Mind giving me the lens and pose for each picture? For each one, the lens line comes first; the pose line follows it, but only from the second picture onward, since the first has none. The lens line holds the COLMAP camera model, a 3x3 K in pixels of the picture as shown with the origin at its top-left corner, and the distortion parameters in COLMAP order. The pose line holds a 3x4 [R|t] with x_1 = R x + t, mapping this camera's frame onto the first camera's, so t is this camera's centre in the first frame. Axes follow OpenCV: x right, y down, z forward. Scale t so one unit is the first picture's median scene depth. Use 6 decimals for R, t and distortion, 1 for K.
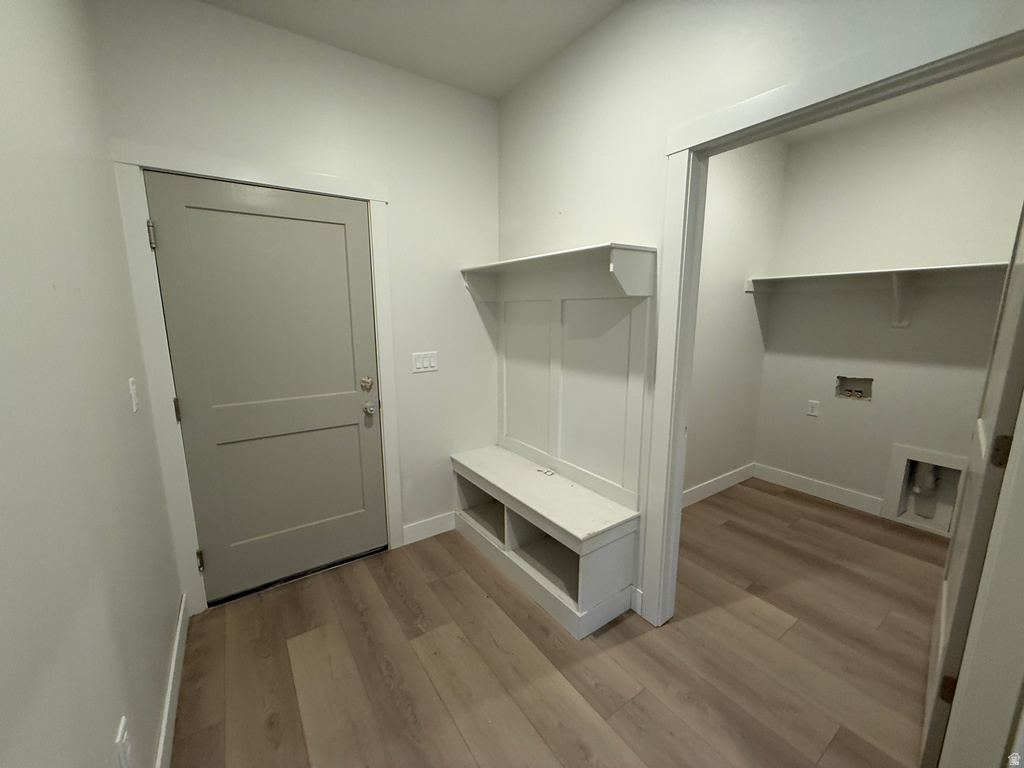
lens RADIAL K [[406.9, 0, 510.4], [0, 406.9, 385.2], [0, 0, 1]] dist [-0.001999, -0.000392]
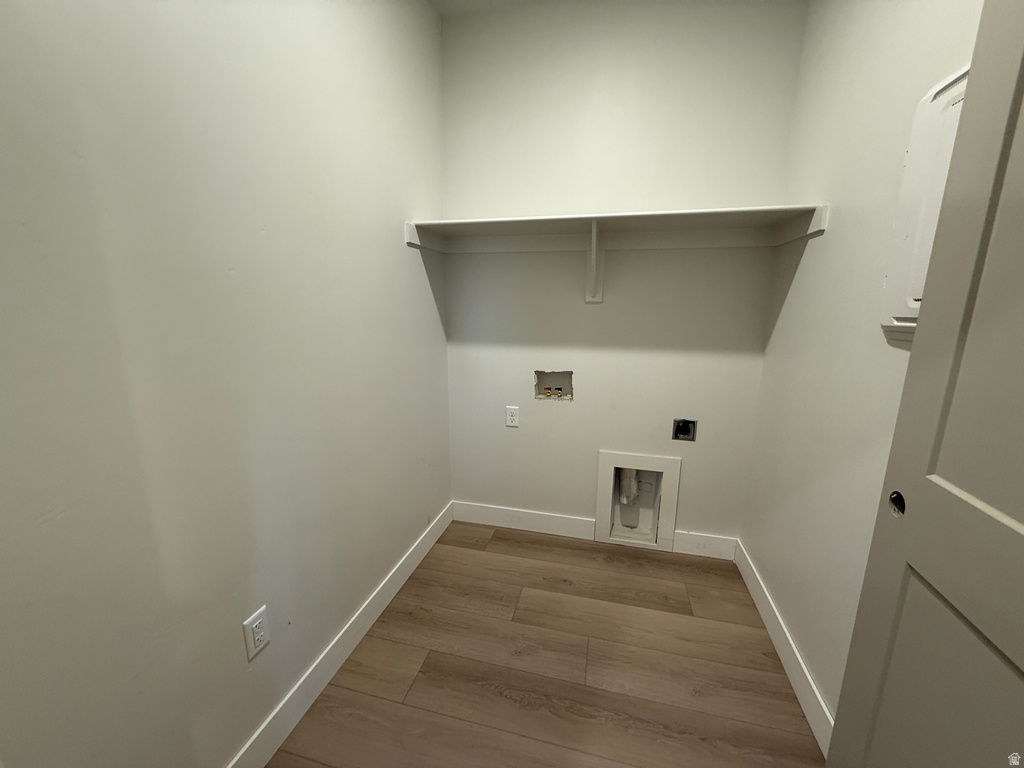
lens RADIAL K [[406.9, 0, 510.4], [0, 406.9, 385.2], [0, 0, 1]] dist [-0.001999, -0.000392]
pose [[0.755002, -0.113966, 0.645743, 0.307718], [0.107975, 0.992945, 0.048999, -0.040116], [-0.646772, 0.032730, 0.761981, 0.494609]]
